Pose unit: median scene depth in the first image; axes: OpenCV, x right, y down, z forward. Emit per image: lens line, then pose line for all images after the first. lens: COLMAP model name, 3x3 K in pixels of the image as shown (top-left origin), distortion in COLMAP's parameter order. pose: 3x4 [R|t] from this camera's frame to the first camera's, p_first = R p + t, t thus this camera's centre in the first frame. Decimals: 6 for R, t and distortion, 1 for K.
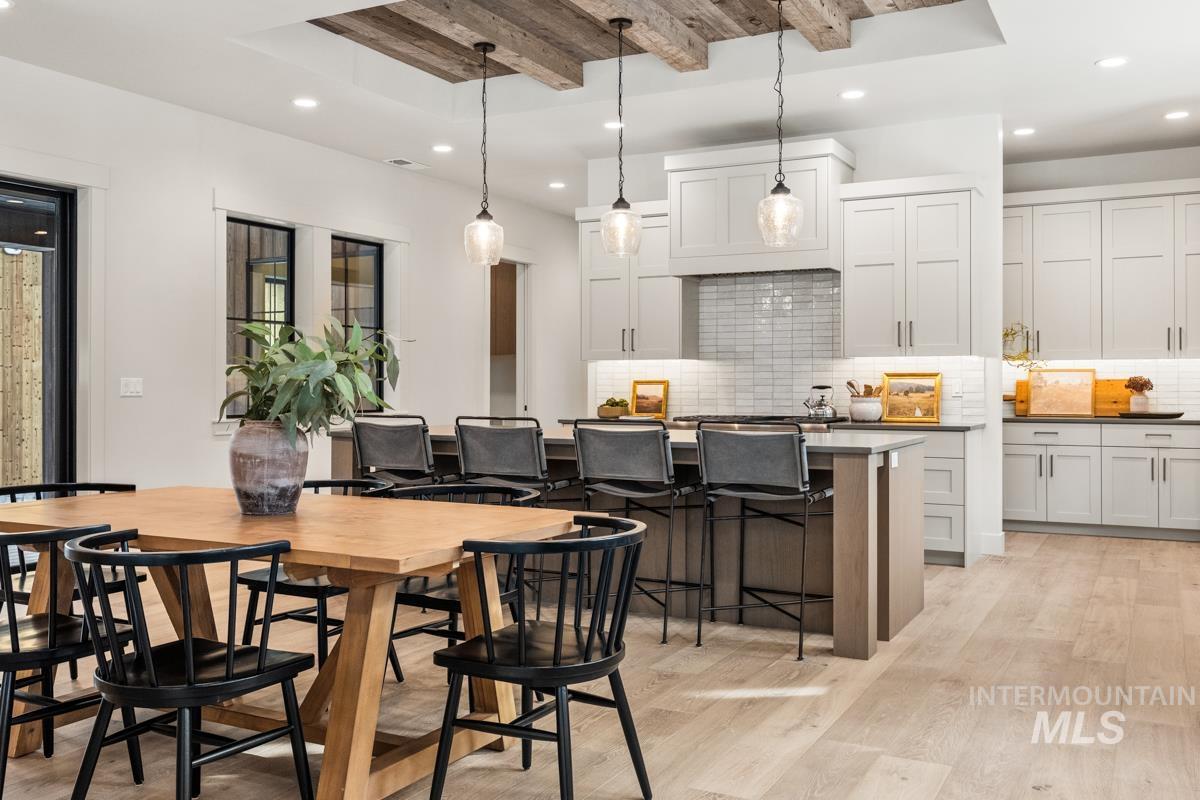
lens RADIAL K [[1057.4, 0, 596.9], [0, 1057.4, 376.7], [0, 0, 1]] dist [-0.003553, -0.004167]
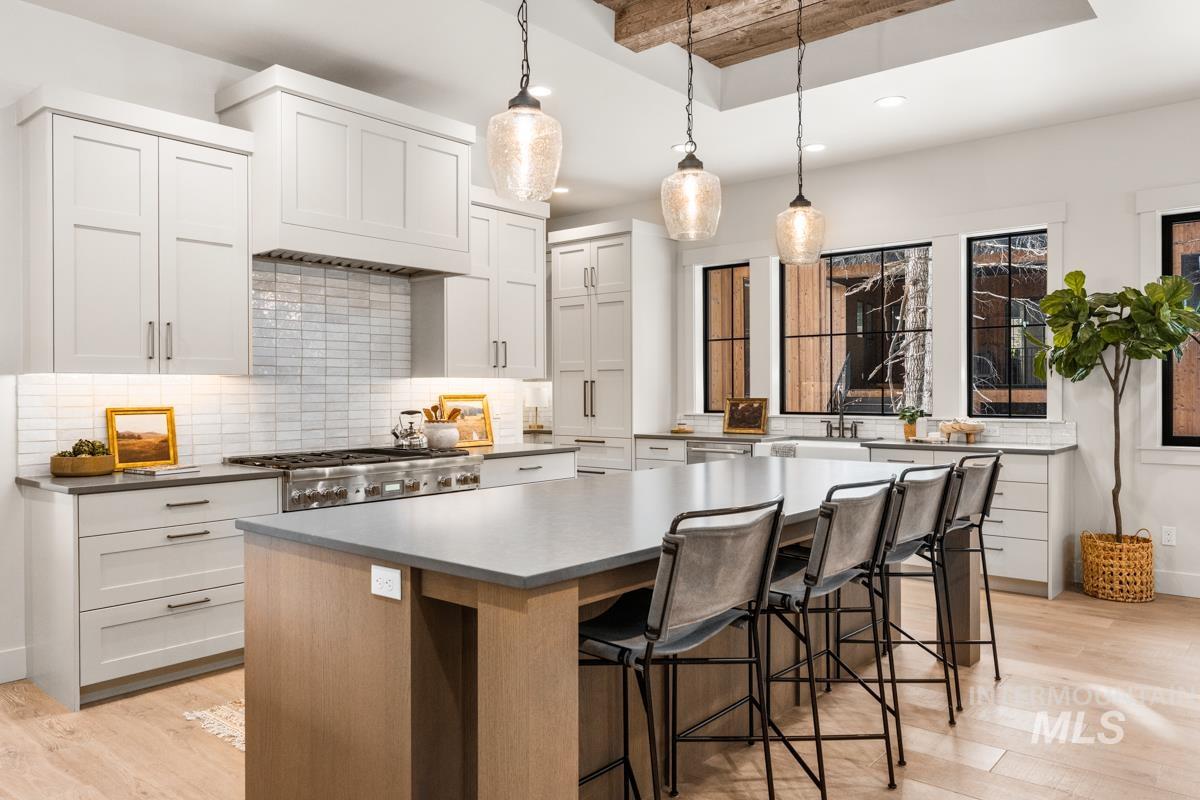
lens RADIAL K [[836.2, 0, 602.7], [0, 836.2, 399.0], [0, 0, 1]] dist [0.011405, -0.007859]
pose [[0.216720, -0.010862, 0.976173, -0.385598], [-0.003259, 0.999924, 0.011850, -0.008576], [-0.976228, -0.005749, 0.216668, 0.669348]]
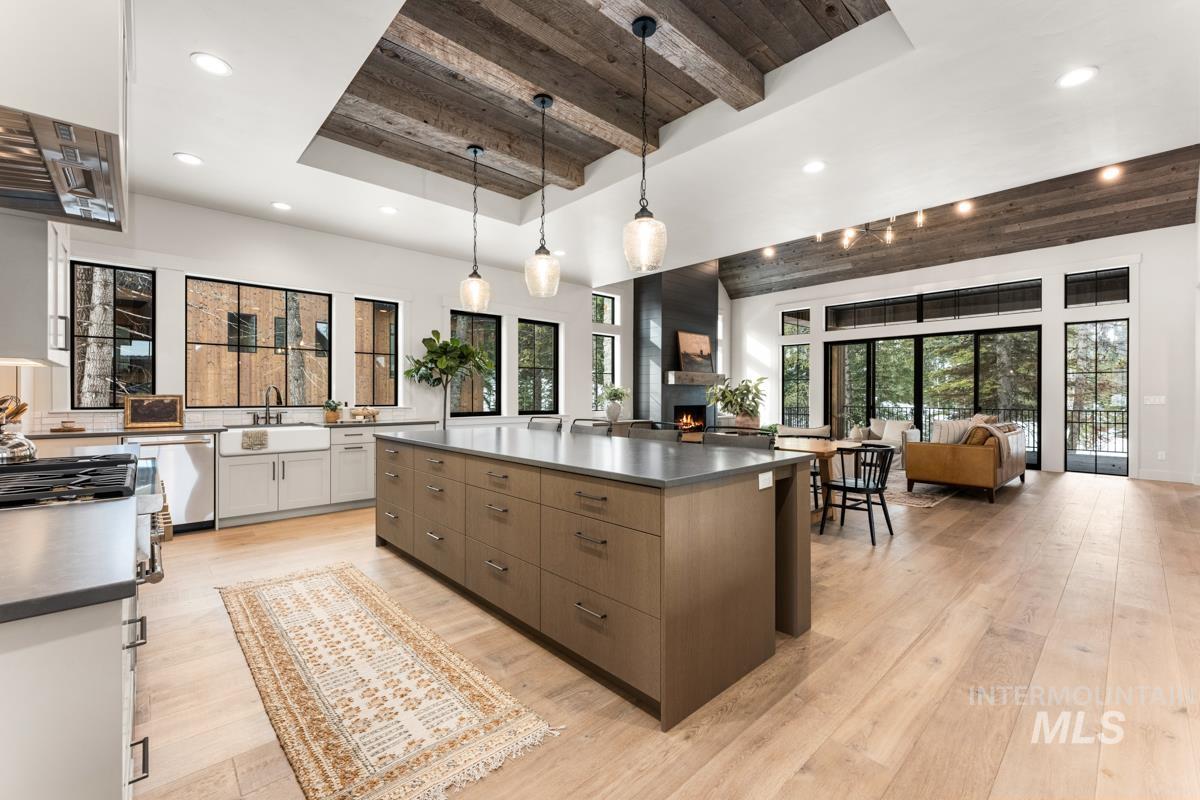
lens RADIAL K [[498.4, 0, 601.1], [0, 498.4, 396.8], [0, 0, 1]] dist [-0.001142, -0.001712]
pose [[-0.944916, -0.002805, 0.327300, -0.161211], [-0.004811, 0.999974, -0.005319, 0.003623], [-0.327277, -0.006600, -0.944905, 1.083831]]
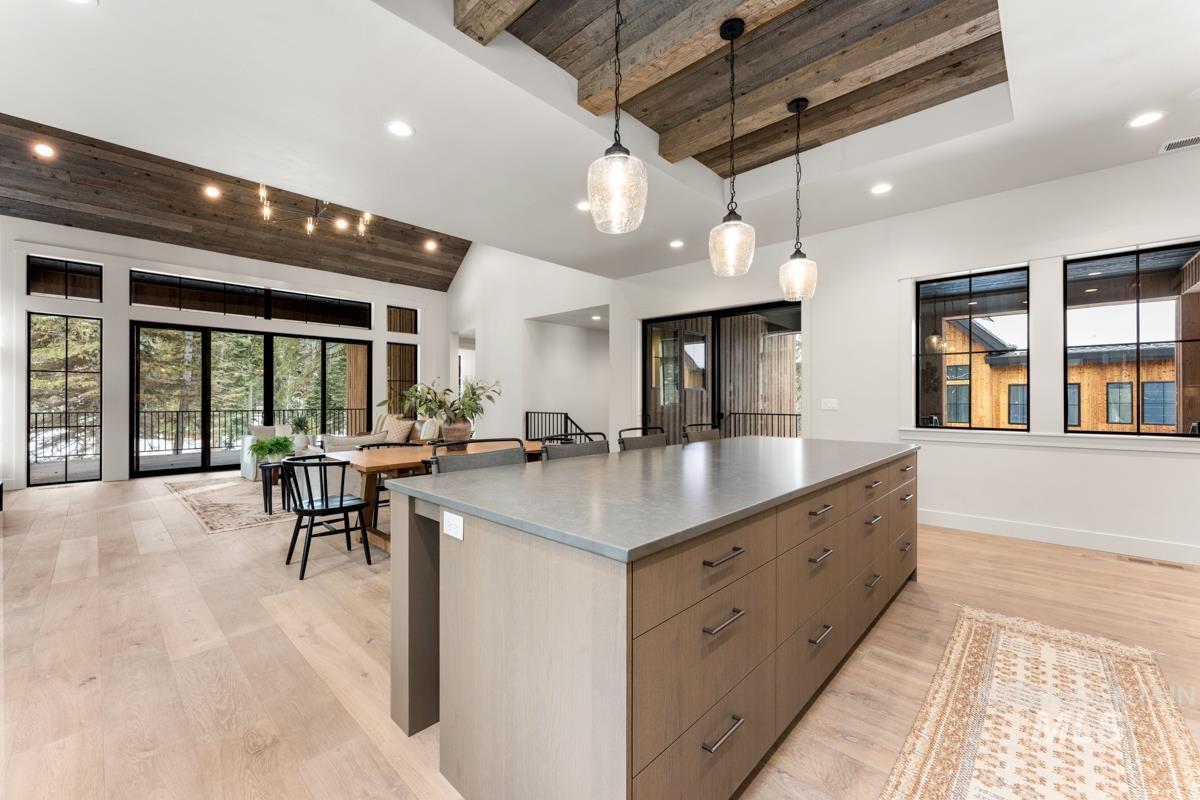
lens RADIAL K [[478.1, 0, 602.4], [0, 478.1, 397.7], [0, 0, 1]] dist [-0.000576, -0.000485]
pose [[-0.260353, -0.002414, -0.965511, 0.336360], [0.005876, 0.999974, -0.004085, -0.000081], [0.965496, -0.006737, -0.260332, 0.715405]]
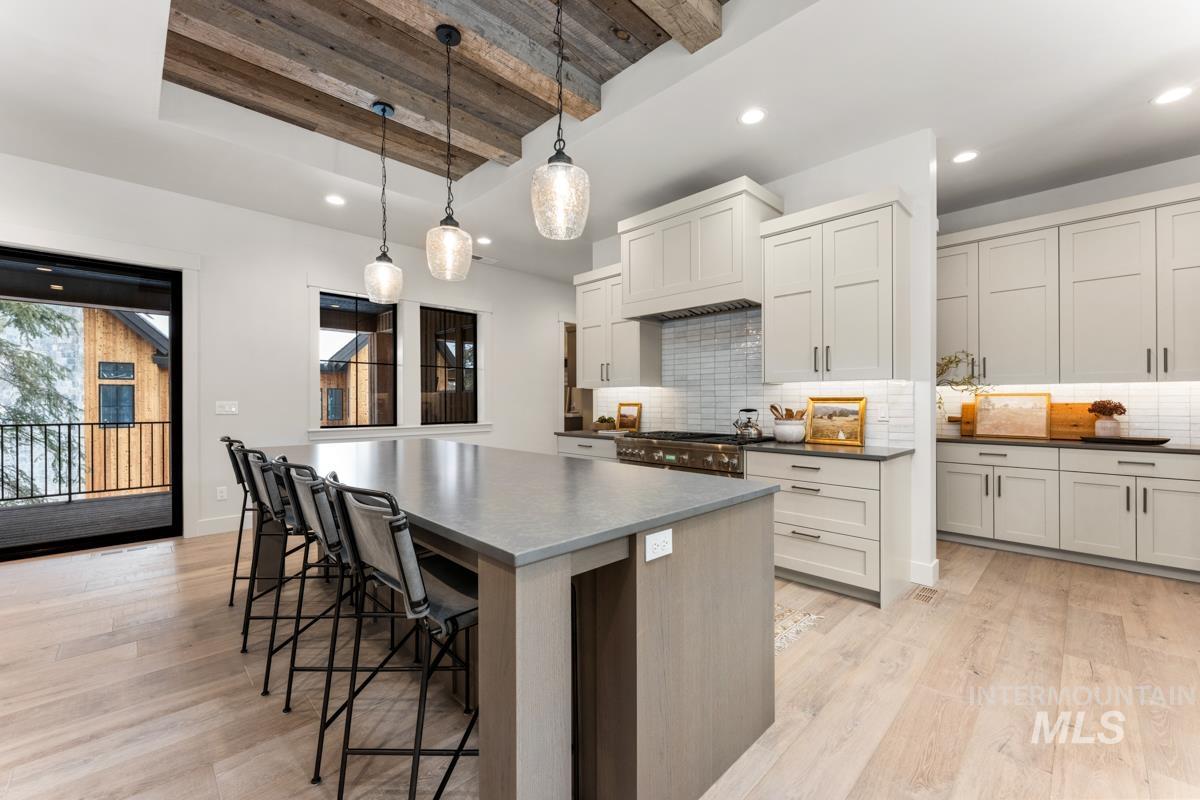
lens RADIAL K [[478.1, 0, 594.3], [0, 478.1, 399.2], [0, 0, 1]] dist [-0.000576, -0.000485]
pose [[0.952704, -0.000305, -0.303899, 0.199951], [0.000736, 0.999999, 0.001304, -0.002232], [0.303898, -0.001466, 0.952703, 0.444957]]
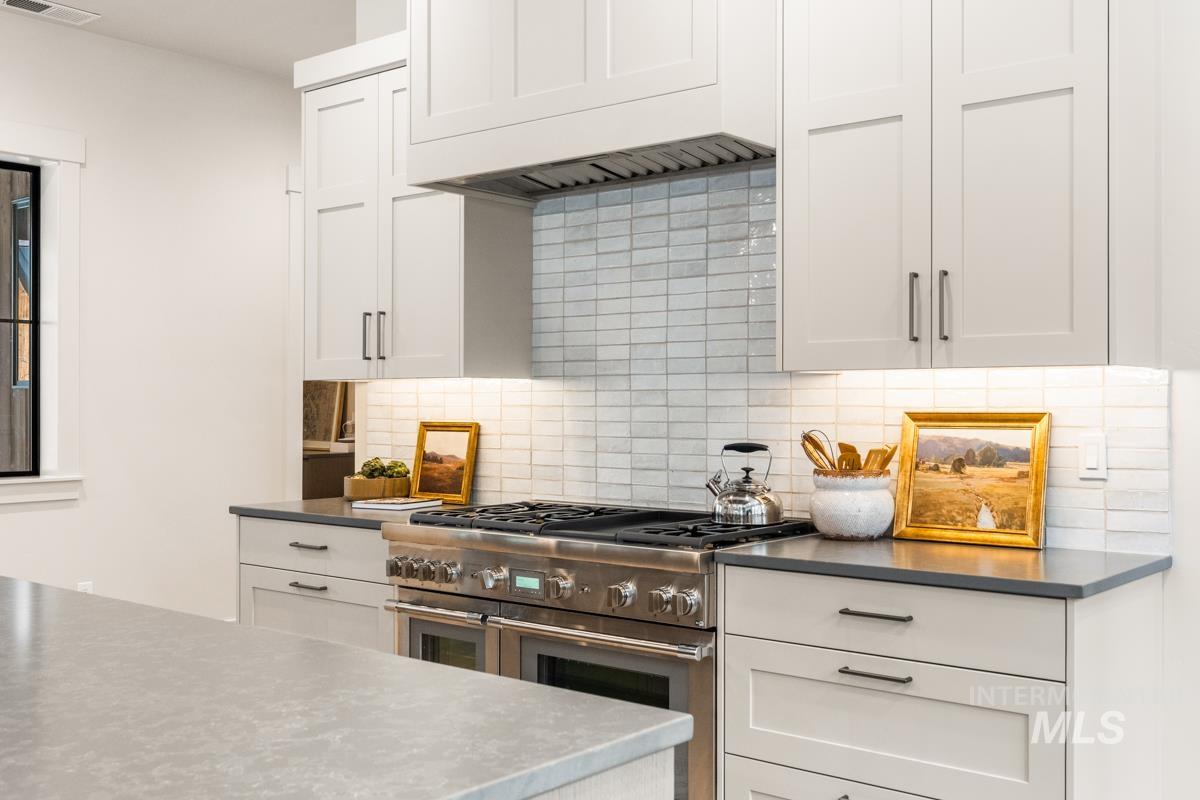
lens RADIAL K [[1228.7, 0, 594.7], [0, 1228.7, 399.8], [0, 0, 1]] dist [0.003622, 0.000000]
pose [[0.979274, 0.001136, -0.202539, 0.237689], [-0.000444, 0.999994, 0.003462, -0.008984], [0.202542, -0.003300, 0.979268, 0.505485]]
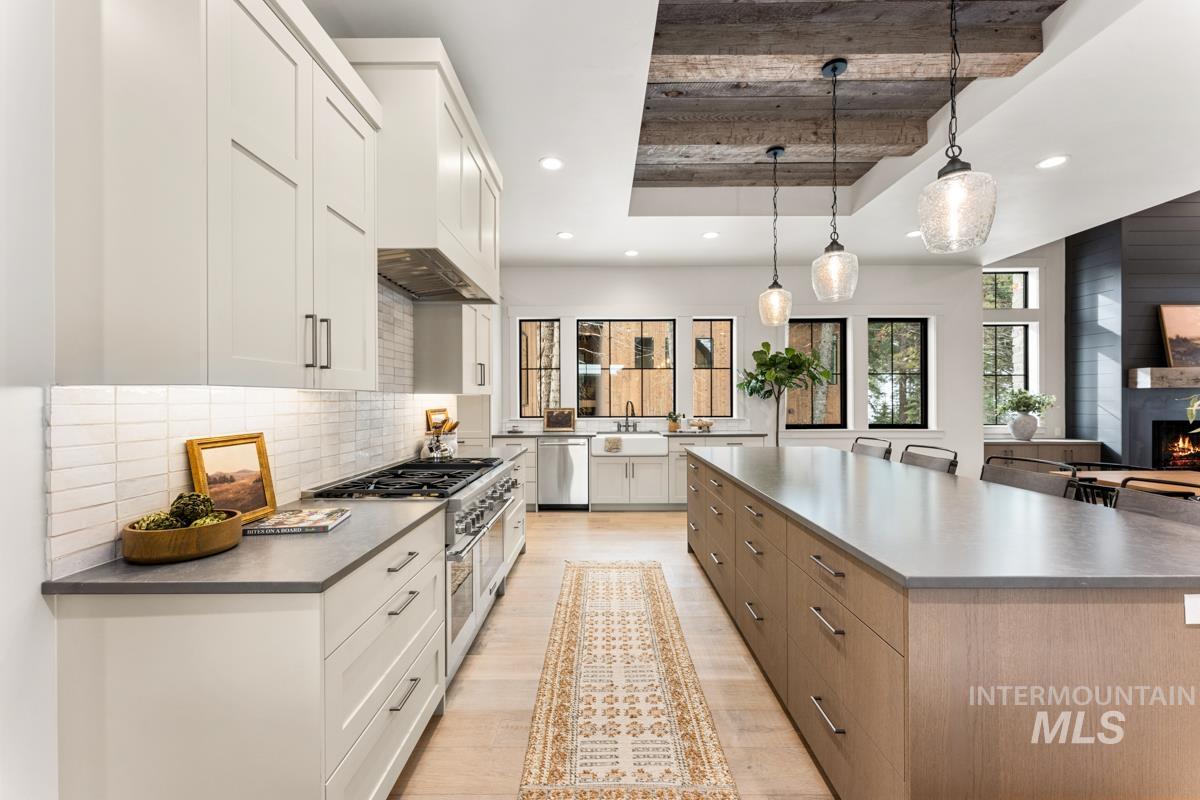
lens RADIAL K [[478.1, 0, 597.3], [0, 478.1, 399.1], [0, 0, 1]] dist [-0.000576, -0.000485]
pose [[-0.460909, 0.001023, 0.887447, -0.198194], [-0.002270, 0.999995, -0.002331, -0.011900], [-0.887445, -0.003089, -0.460904, 1.011075]]
